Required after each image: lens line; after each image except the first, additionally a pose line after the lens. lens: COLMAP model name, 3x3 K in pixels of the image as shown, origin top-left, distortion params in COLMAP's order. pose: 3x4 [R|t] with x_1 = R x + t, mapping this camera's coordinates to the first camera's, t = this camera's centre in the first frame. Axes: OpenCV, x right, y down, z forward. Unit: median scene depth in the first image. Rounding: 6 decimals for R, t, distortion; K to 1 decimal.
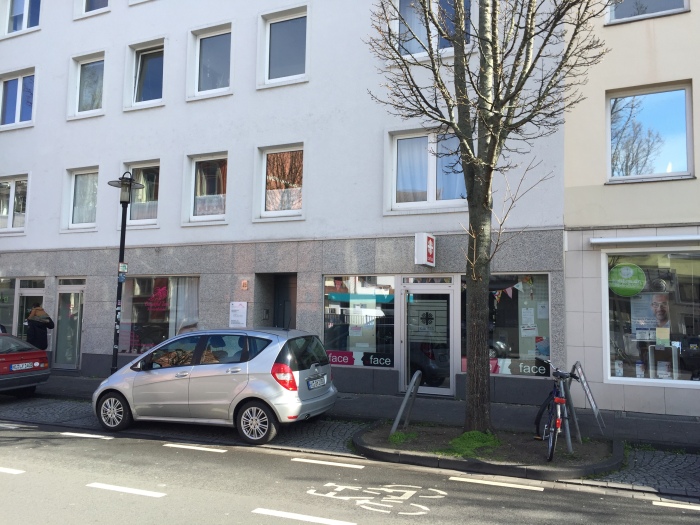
lens RADIAL K [[614.0, 0, 333.1], [0, 614.0, 260.7], [0, 0, 1]] dist [0.049420, 0.000977]
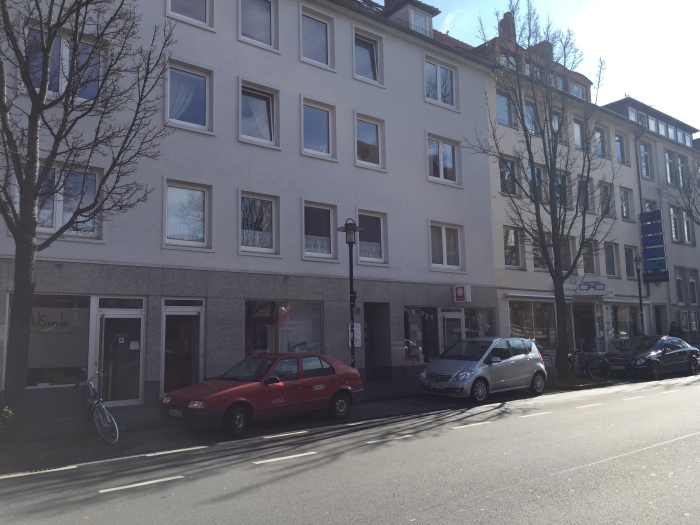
lens RADIAL K [[614.0, 0, 333.1], [0, 614.0, 260.7], [0, 0, 1]] dist [0.049420, 0.000977]
pose [[0.462237, 0.095693, 0.881578, -1.532860], [-0.043864, 0.995411, -0.085051, 0.053192], [-0.885671, 0.000644, 0.464313, 0.478120]]
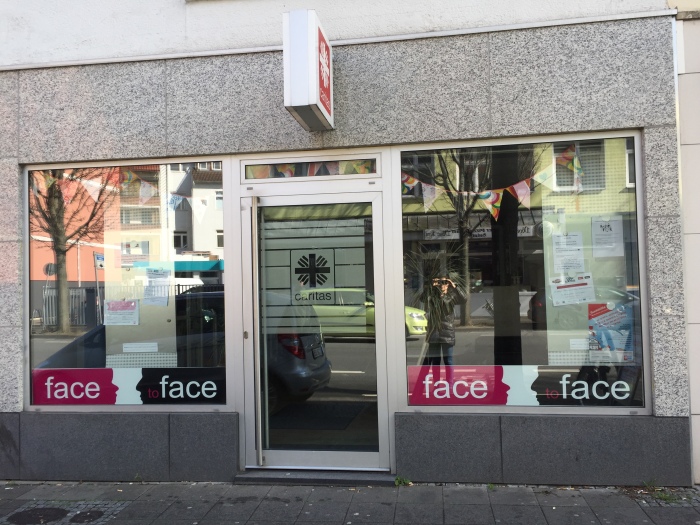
lens RADIAL K [[614.0, 0, 333.1], [0, 614.0, 260.7], [0, 0, 1]] dist [0.049420, 0.000977]
pose [[0.957709, -0.028792, 0.286294, 0.055963], [0.015058, 0.998633, 0.050059, 0.068278], [-0.287344, -0.043631, 0.956833, 0.622672]]
